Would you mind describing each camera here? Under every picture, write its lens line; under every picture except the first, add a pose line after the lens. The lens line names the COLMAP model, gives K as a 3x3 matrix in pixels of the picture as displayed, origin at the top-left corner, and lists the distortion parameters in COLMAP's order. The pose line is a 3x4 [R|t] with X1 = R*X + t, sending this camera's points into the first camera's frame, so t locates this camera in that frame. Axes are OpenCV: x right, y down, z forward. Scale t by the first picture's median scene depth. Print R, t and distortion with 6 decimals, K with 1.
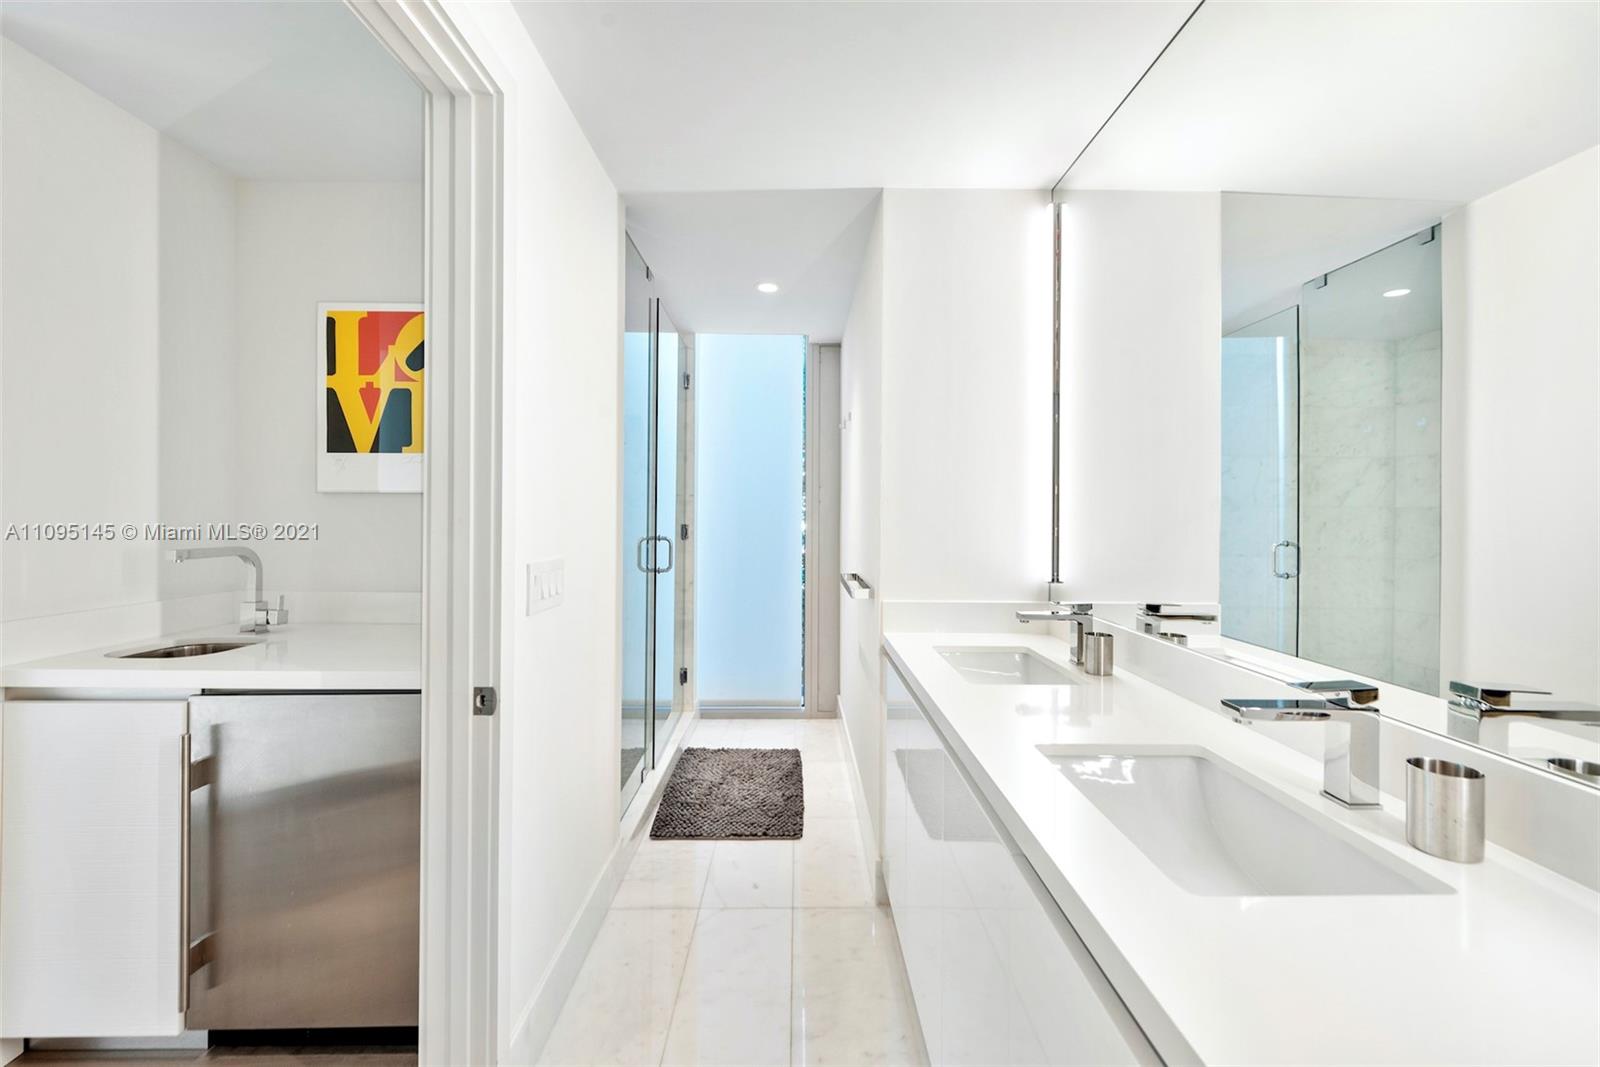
lens RADIAL K [[638.8, 0, 803.6], [0, 638.8, 522.5], [0, 0, 1]] dist [0.018637, -0.005911]
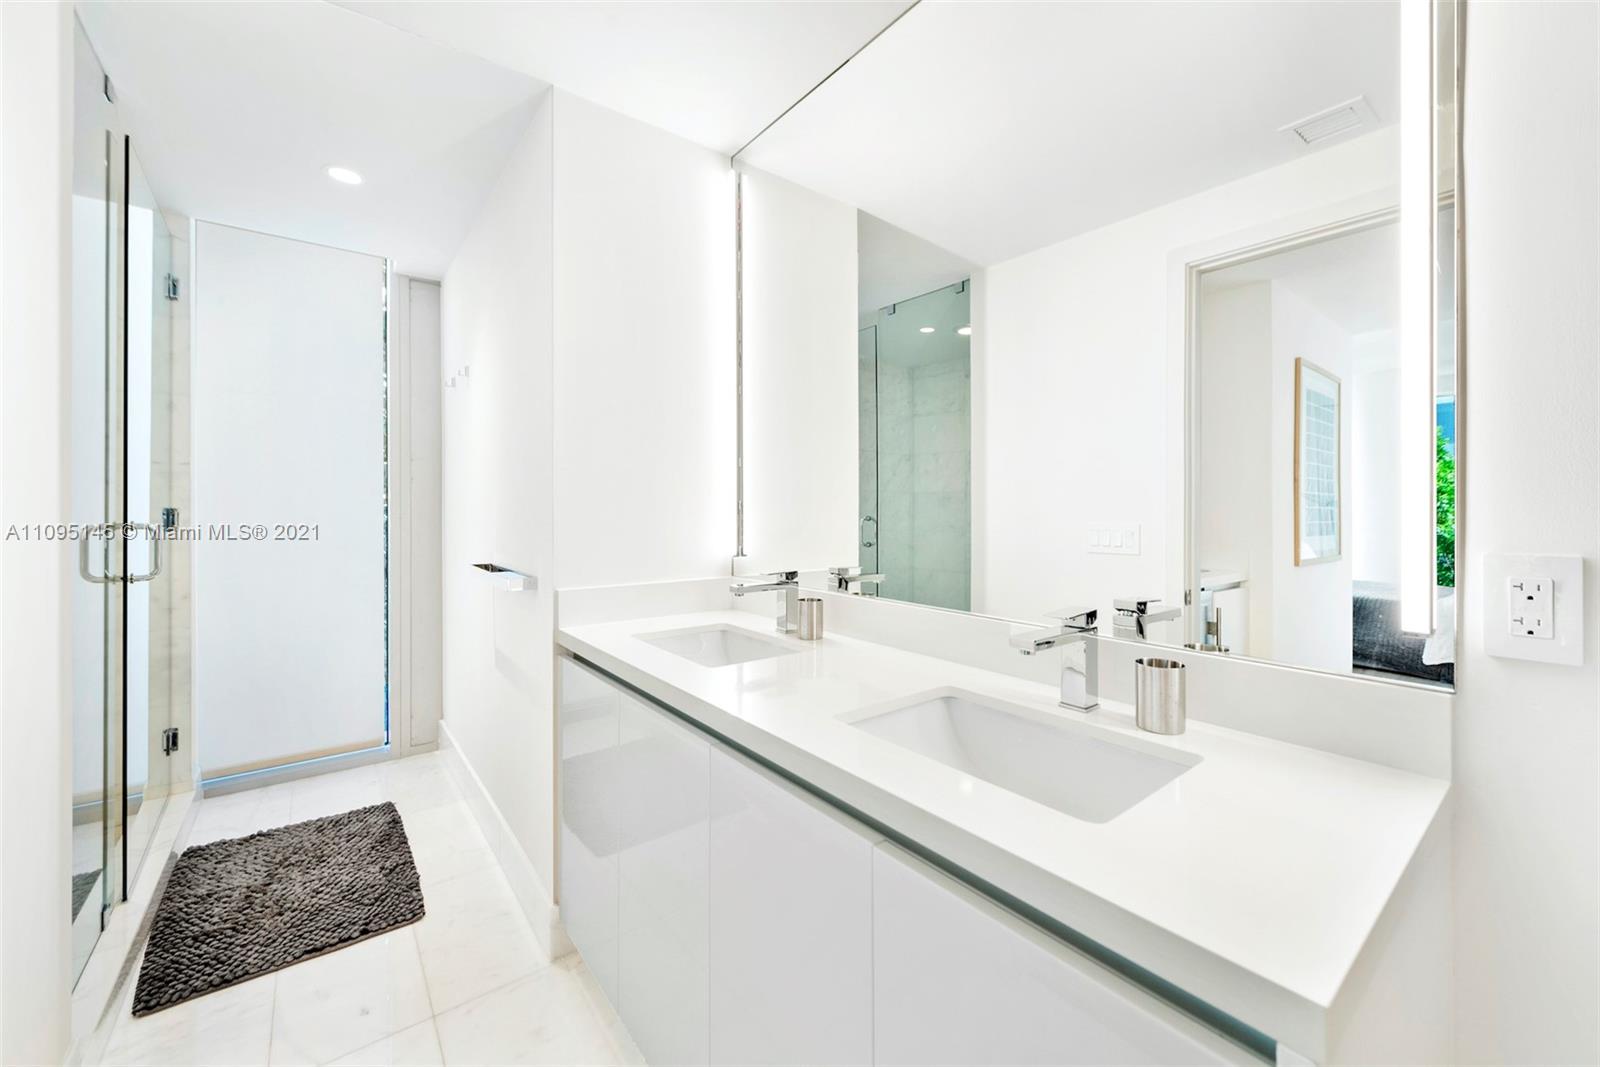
lens RADIAL K [[630.3, 0, 797.2], [0, 630.3, 515.5], [0, 0, 1]] dist [0.017424, -0.006282]
pose [[0.794401, -0.012340, 0.607268, -0.090464], [0.013000, 0.999910, 0.003313, 0.020365], [-0.607254, 0.005263, 0.794490, 0.119867]]
